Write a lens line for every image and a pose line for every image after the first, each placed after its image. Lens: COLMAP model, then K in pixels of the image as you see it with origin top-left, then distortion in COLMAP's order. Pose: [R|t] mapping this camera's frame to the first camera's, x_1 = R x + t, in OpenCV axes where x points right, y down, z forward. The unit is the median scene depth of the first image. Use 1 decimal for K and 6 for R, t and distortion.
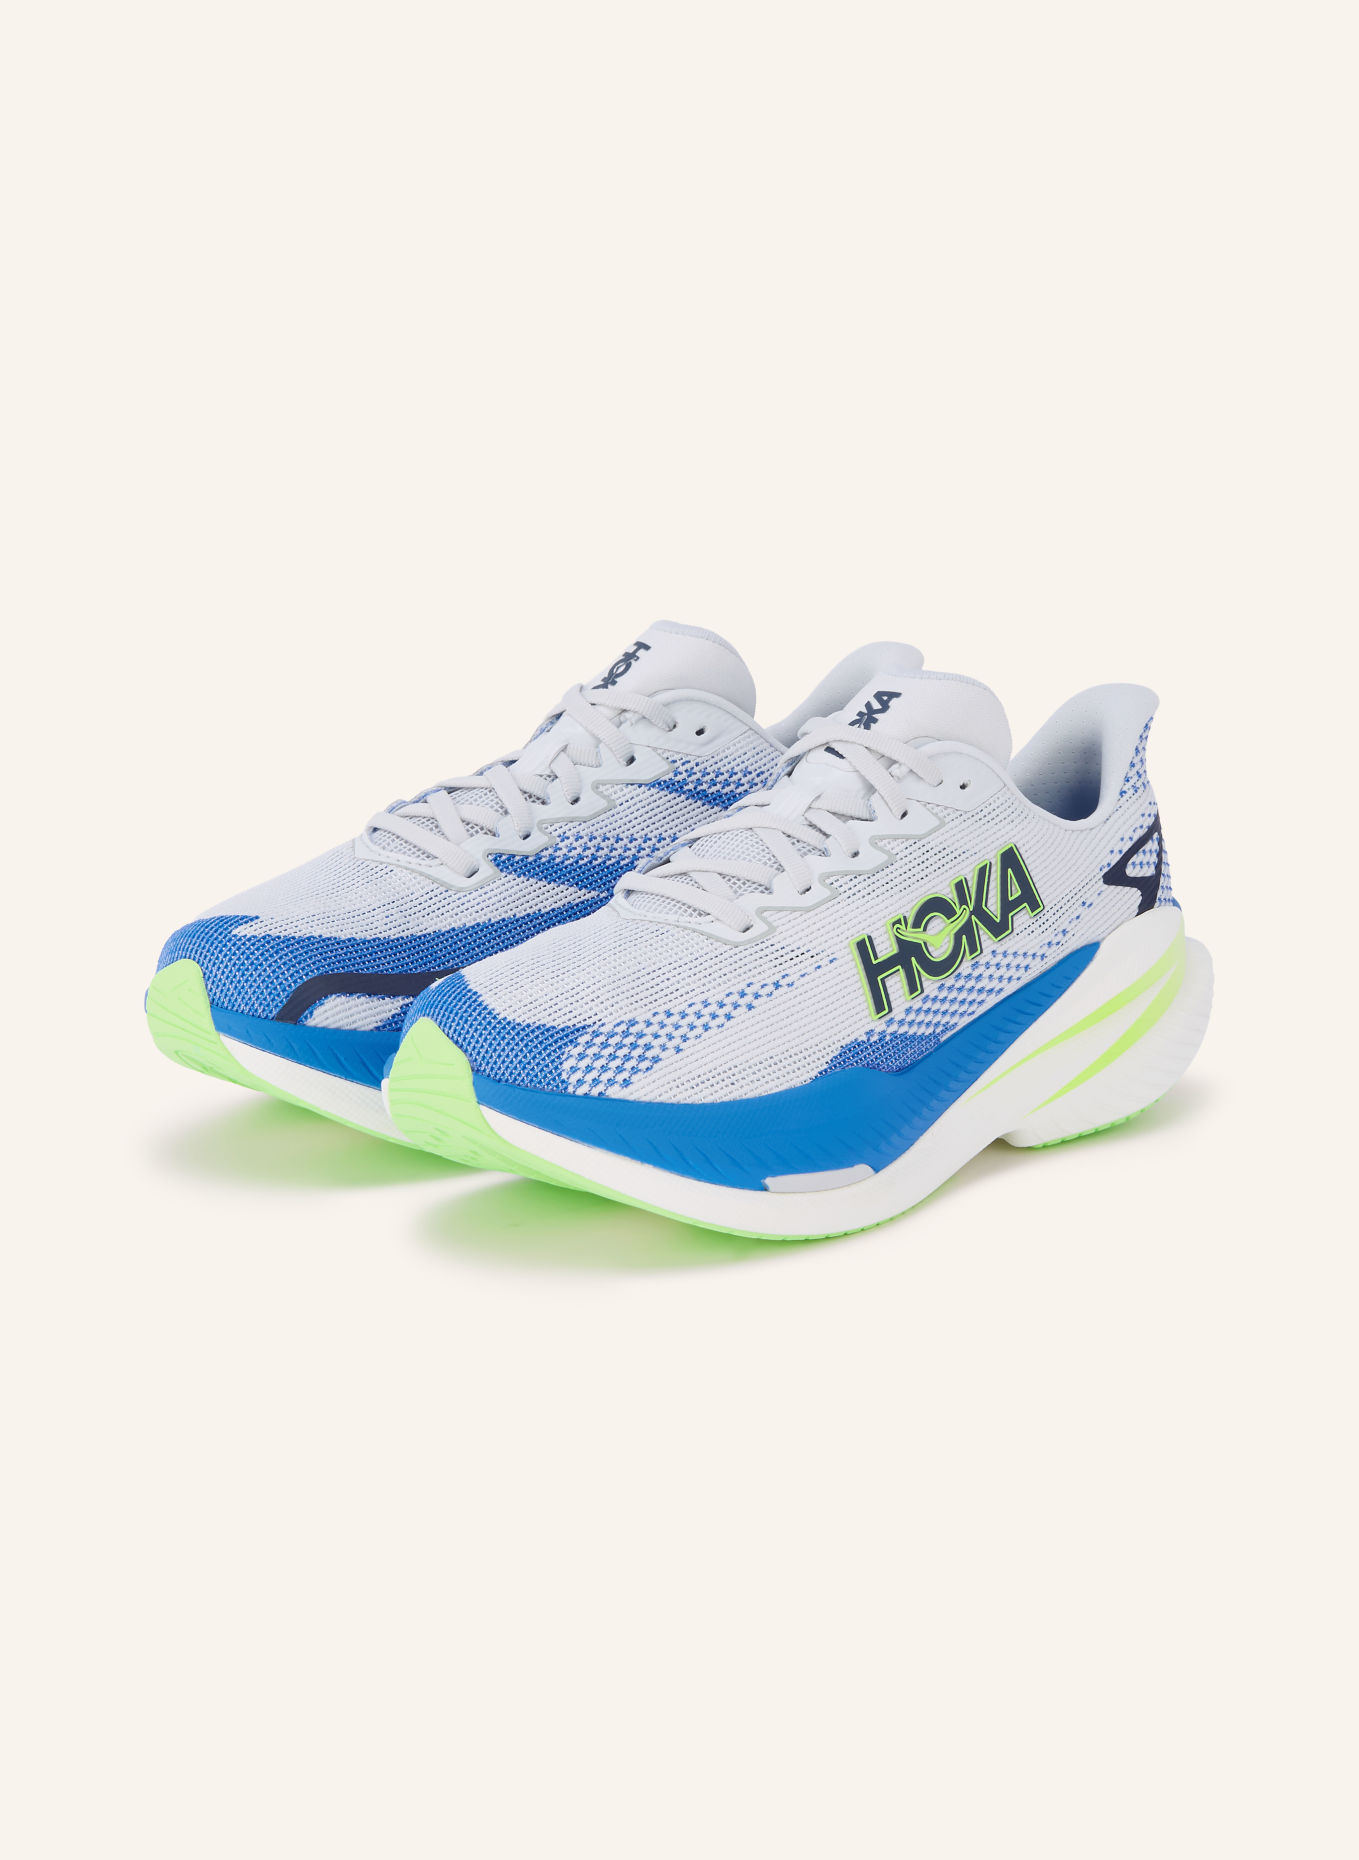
lens RADIAL K [[5525.5, 0, 679.5], [0, 5525.5, 930.0], [0, 0, 1]] dist [-0.023143, -0.005251]
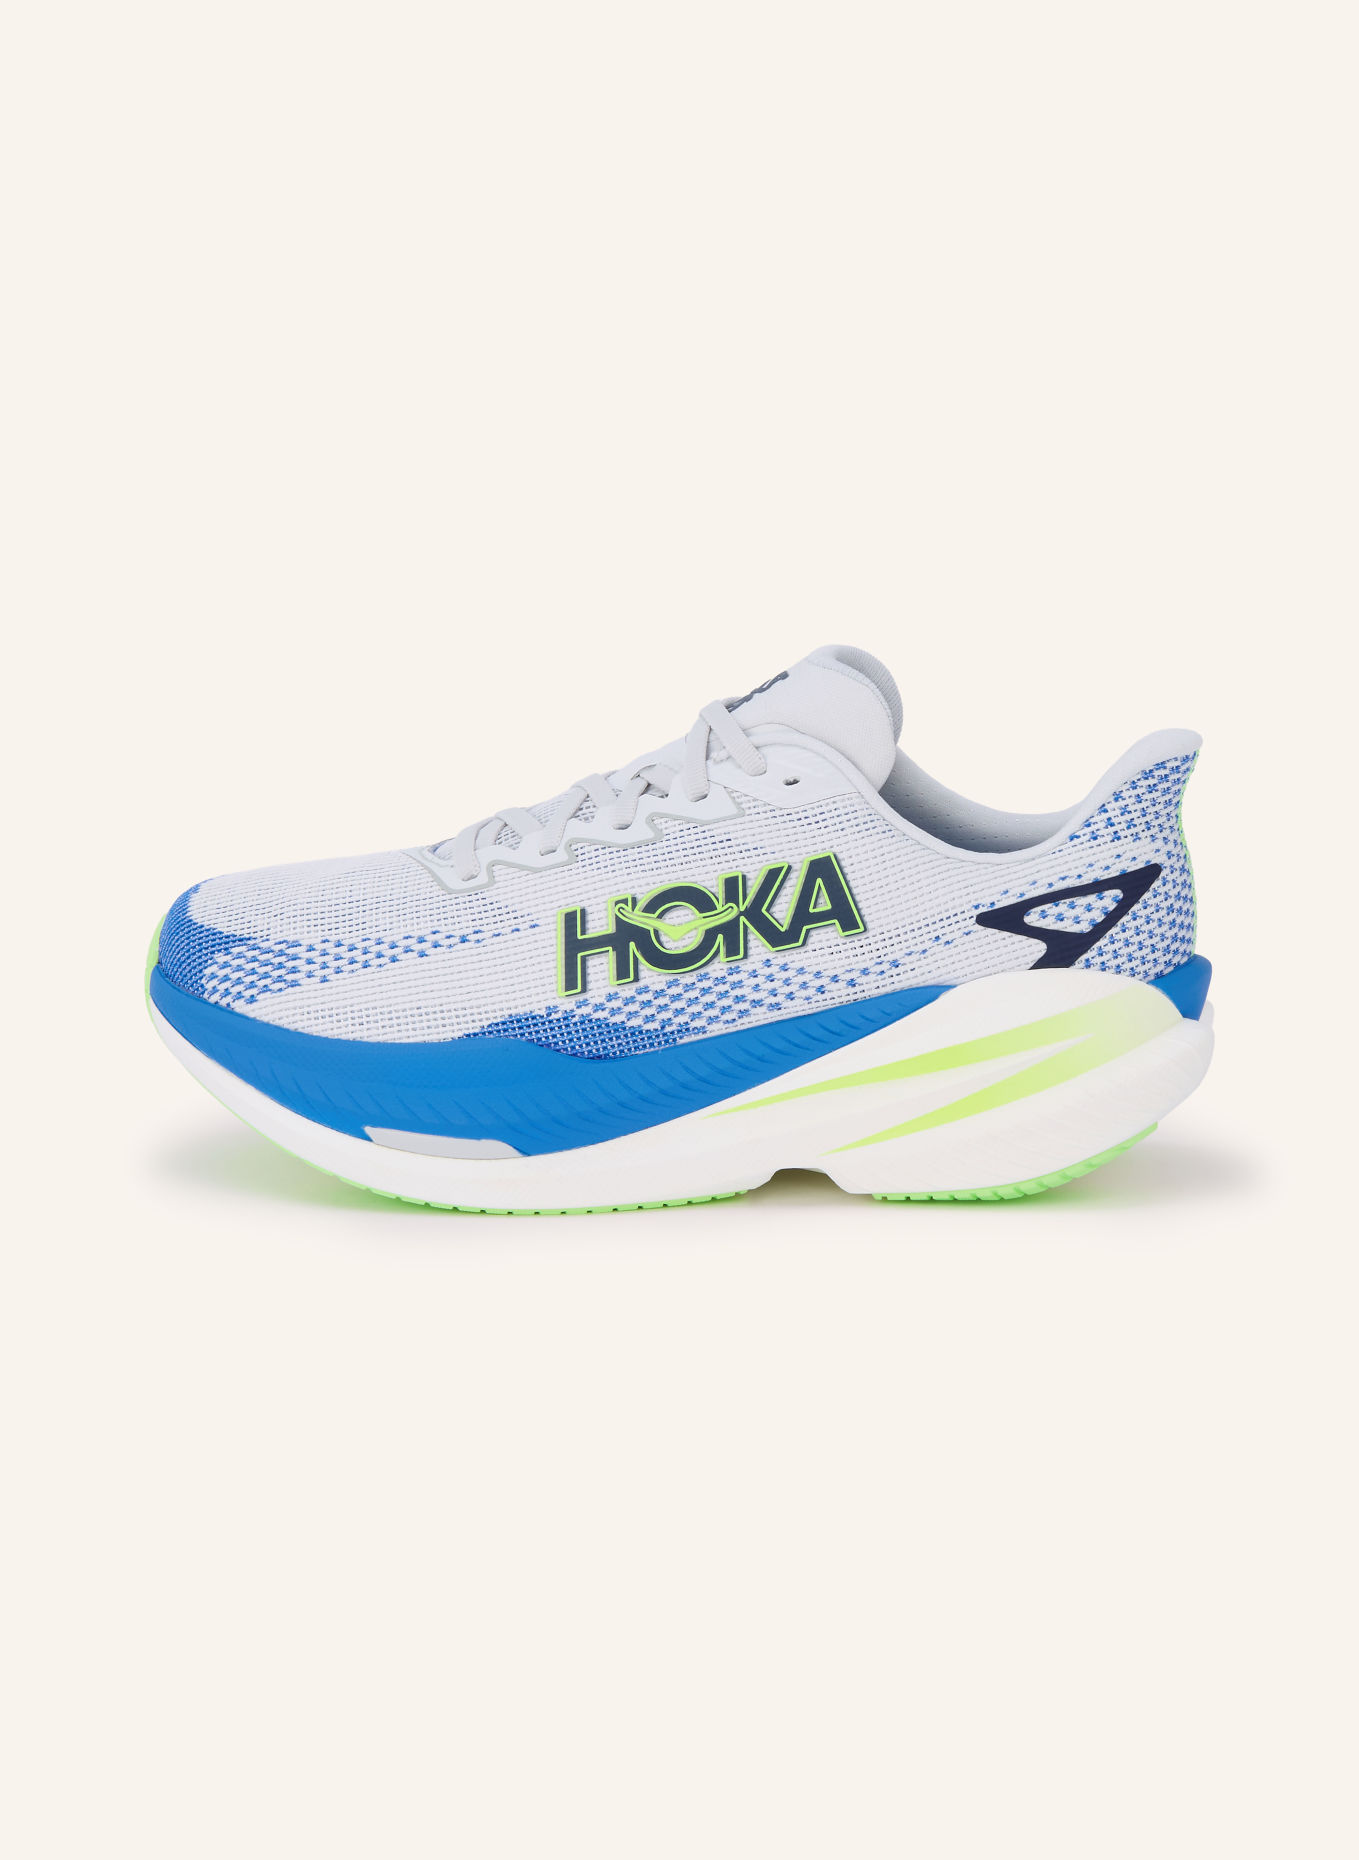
lens RADIAL K [[5525.5, 0, 679.5], [0, 5525.5, 930.0], [0, 0, 1]] dist [-0.023143, -0.005251]
pose [[0.736809, 0.154247, -0.658270, 0.660698], [-0.185824, 0.982333, 0.022187, -0.019151], [0.650063, 0.105975, 0.752455, 0.307054]]
